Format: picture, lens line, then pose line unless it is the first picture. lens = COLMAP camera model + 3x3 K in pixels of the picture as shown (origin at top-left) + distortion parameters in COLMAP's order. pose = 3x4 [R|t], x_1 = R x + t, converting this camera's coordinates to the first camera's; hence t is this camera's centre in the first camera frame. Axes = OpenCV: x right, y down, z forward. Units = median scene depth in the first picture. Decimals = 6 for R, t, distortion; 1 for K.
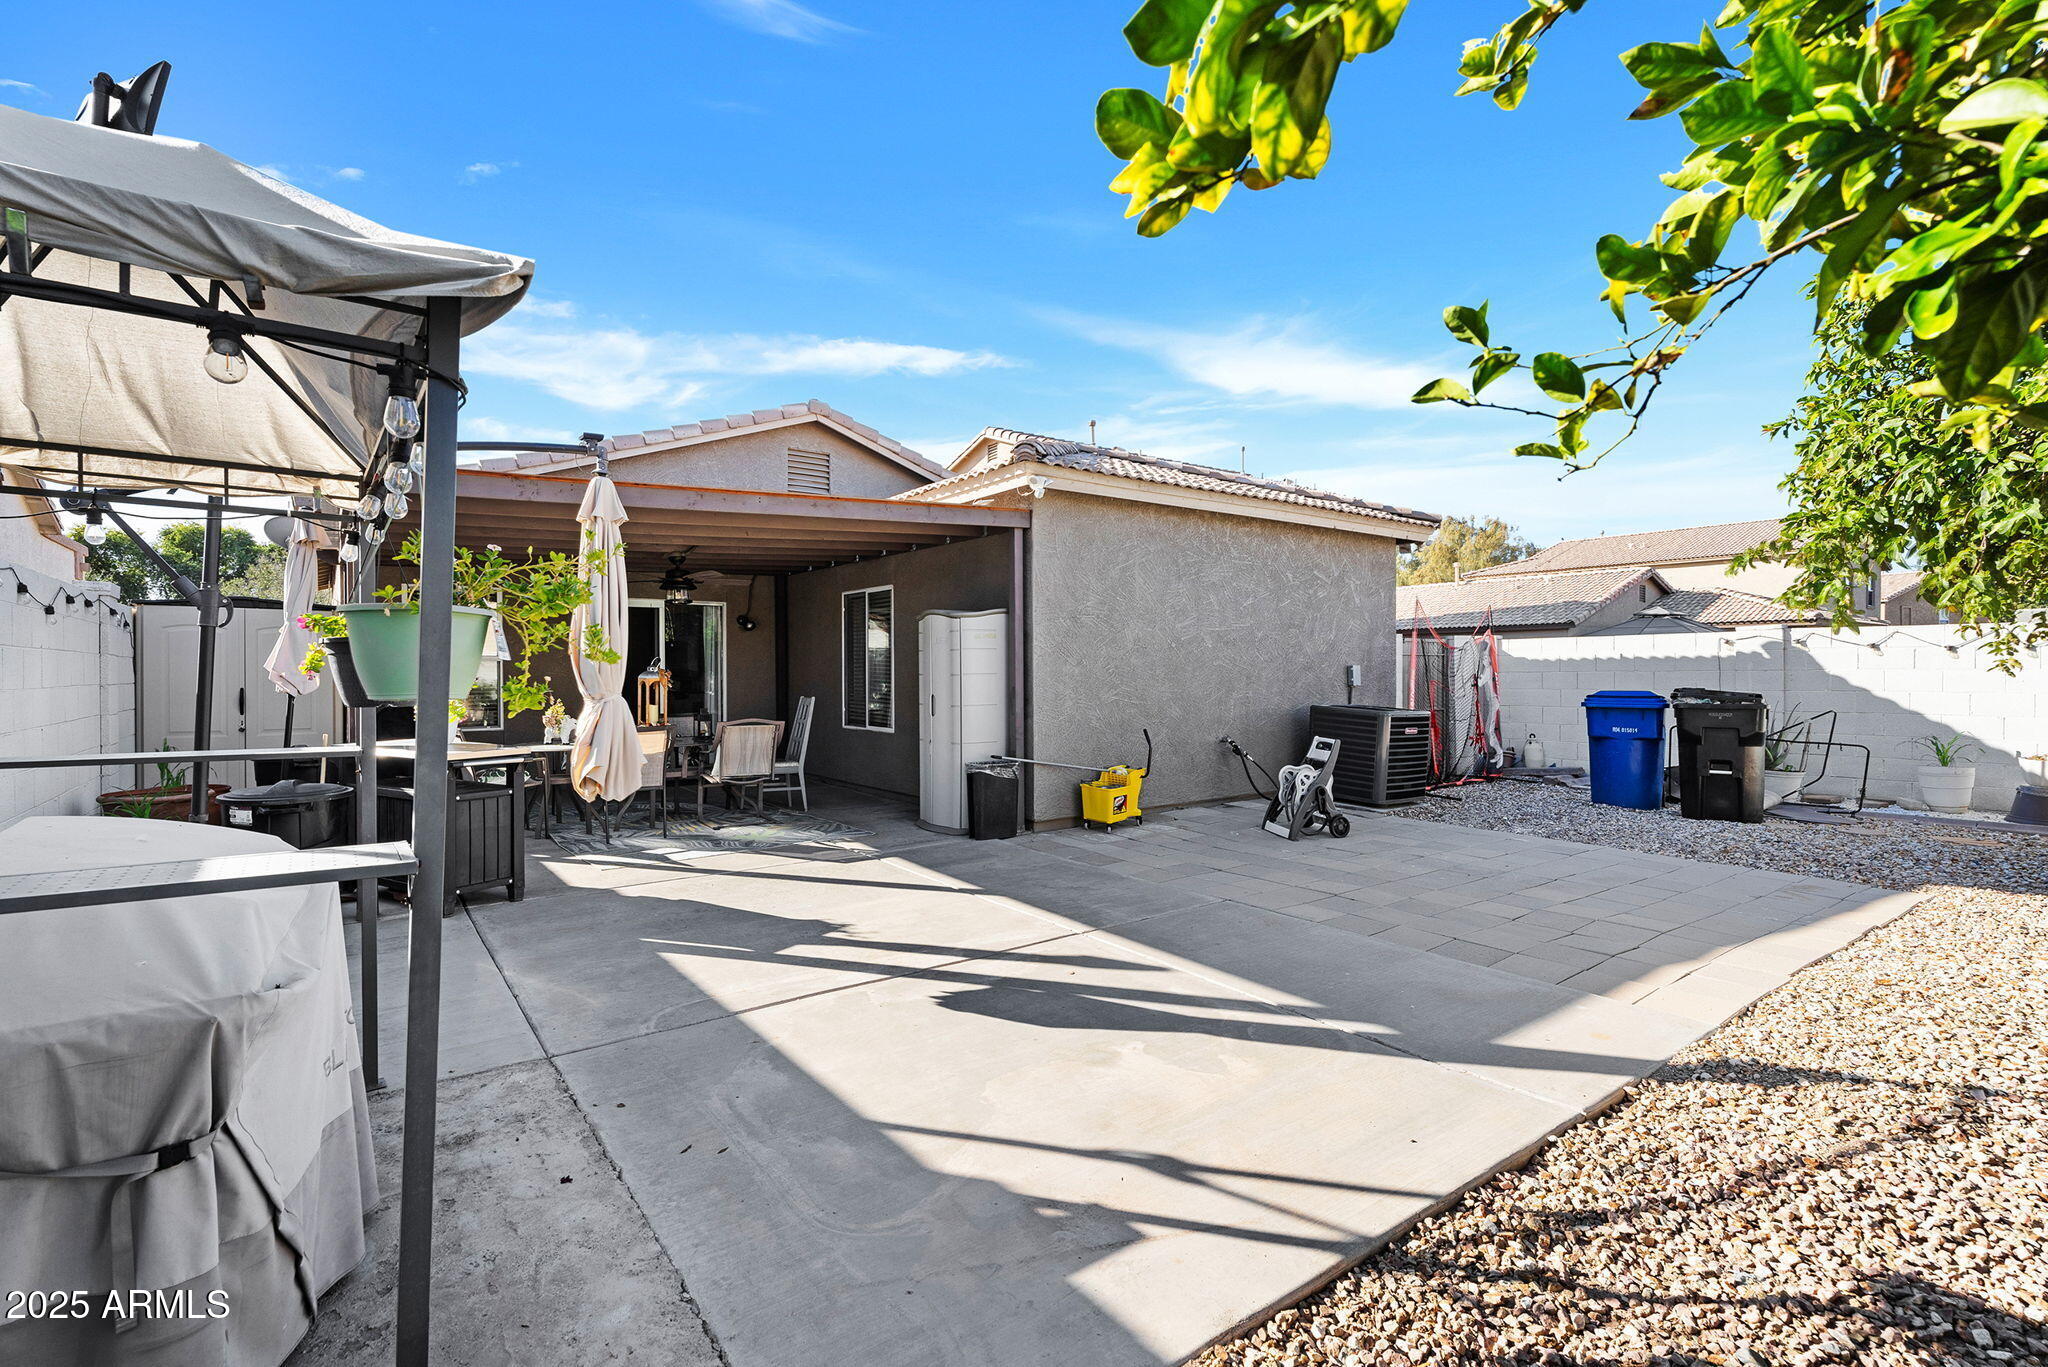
lens RADIAL K [[914.2, 0, 1024.0], [0, 914.2, 683.5], [0, 0, 1]] dist [-0.001819, -0.000249]
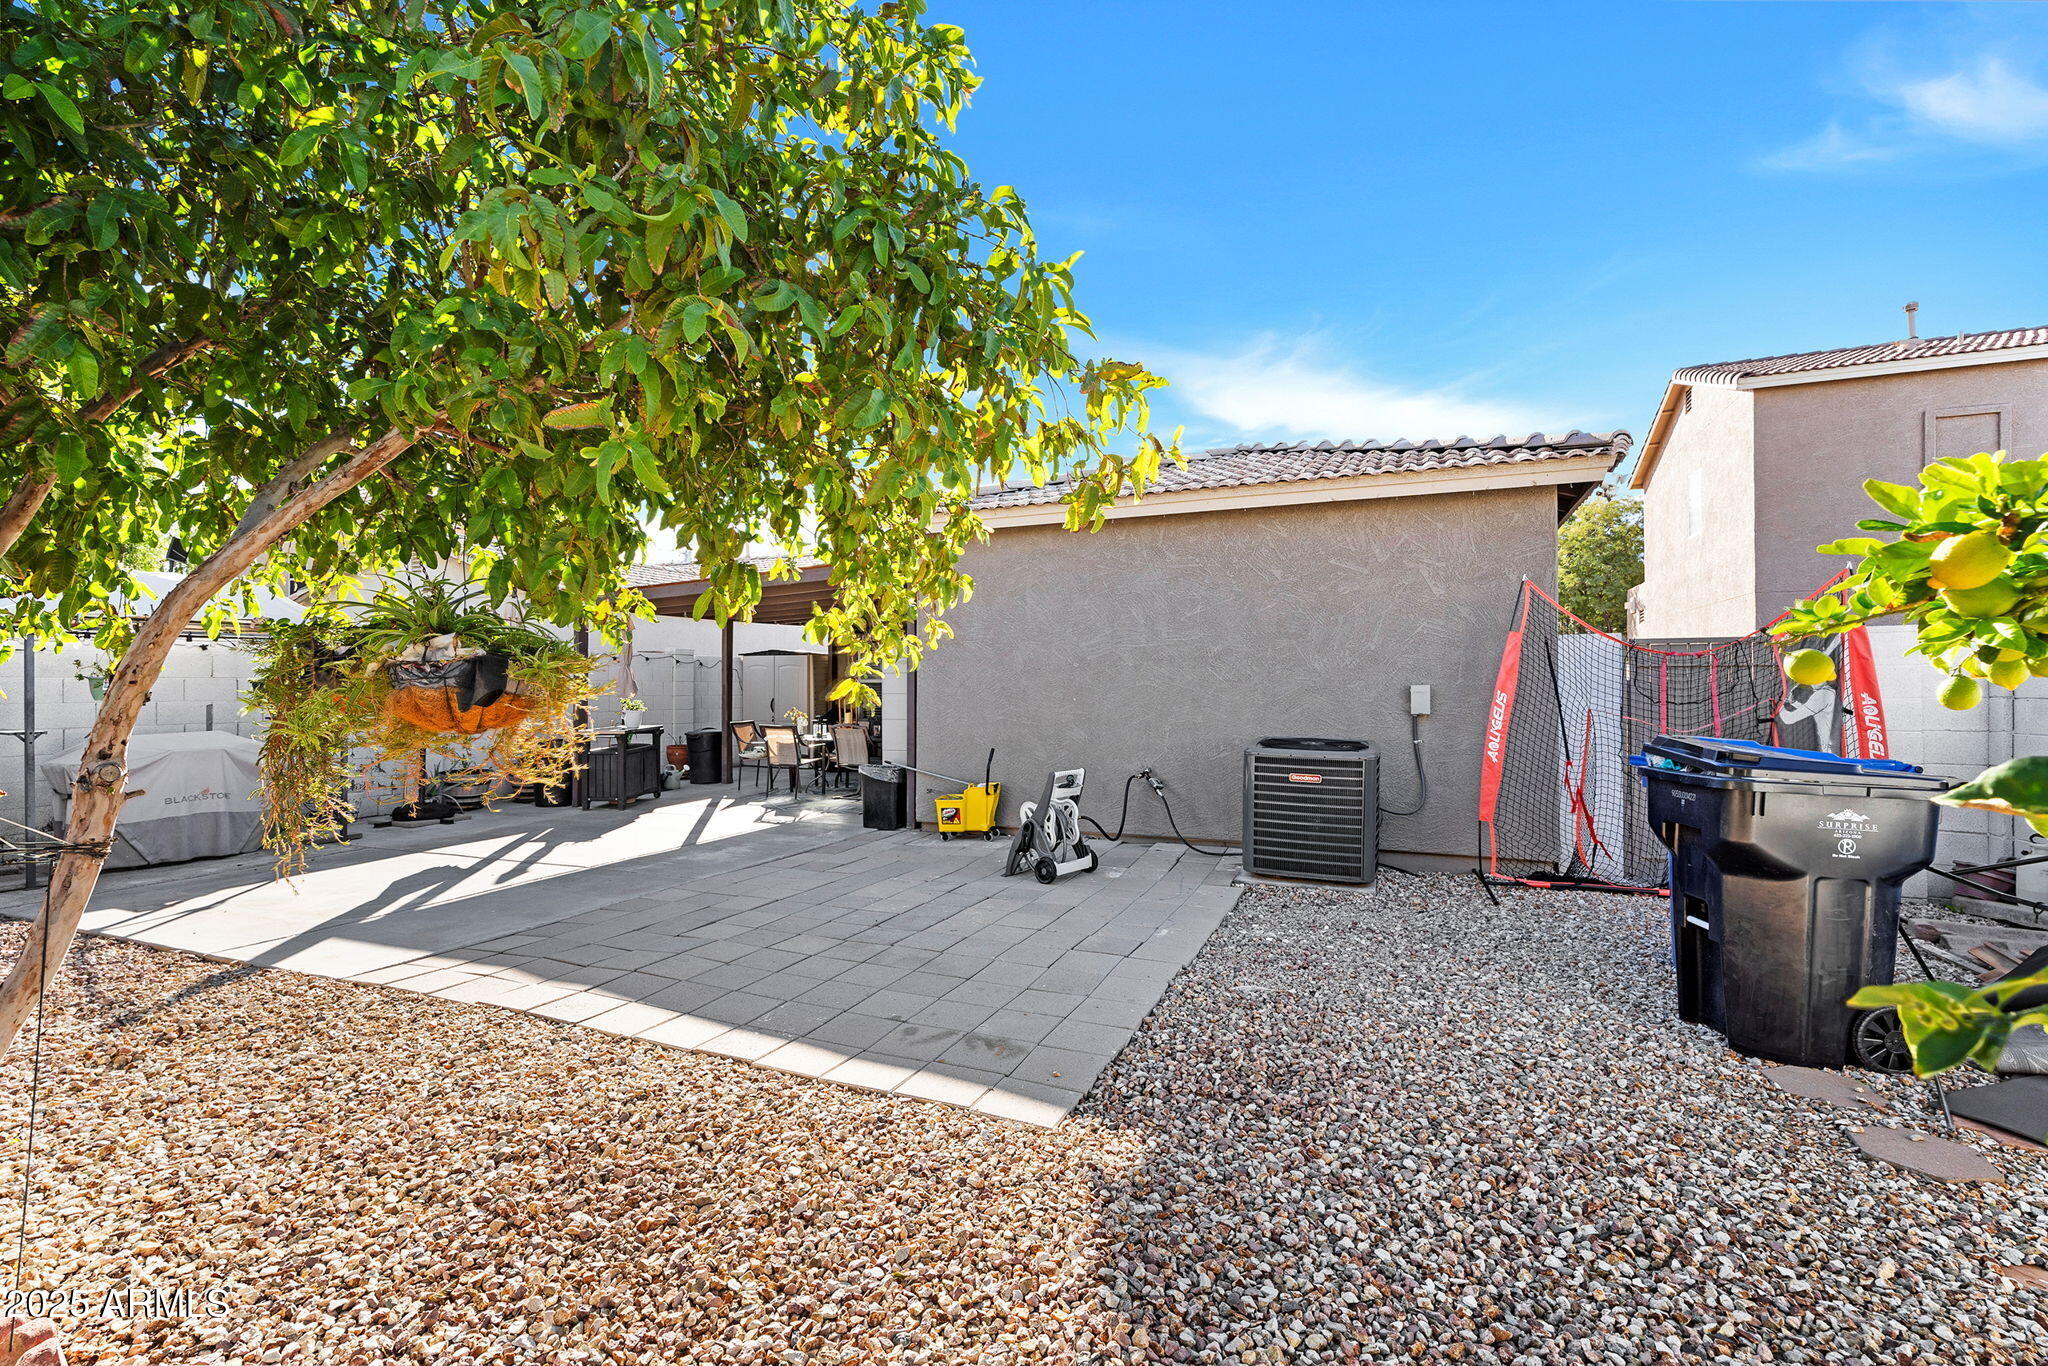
lens RADIAL K [[914.2, 0, 1024.0], [0, 914.2, 683.0], [0, 0, 1]] dist [-0.001819, -0.000249]
pose [[0.518463, 0.001165, -0.855099, 0.940825], [-0.007163, 0.999970, -0.002981, -0.019639], [0.855070, 0.007671, 0.518456, 0.447461]]
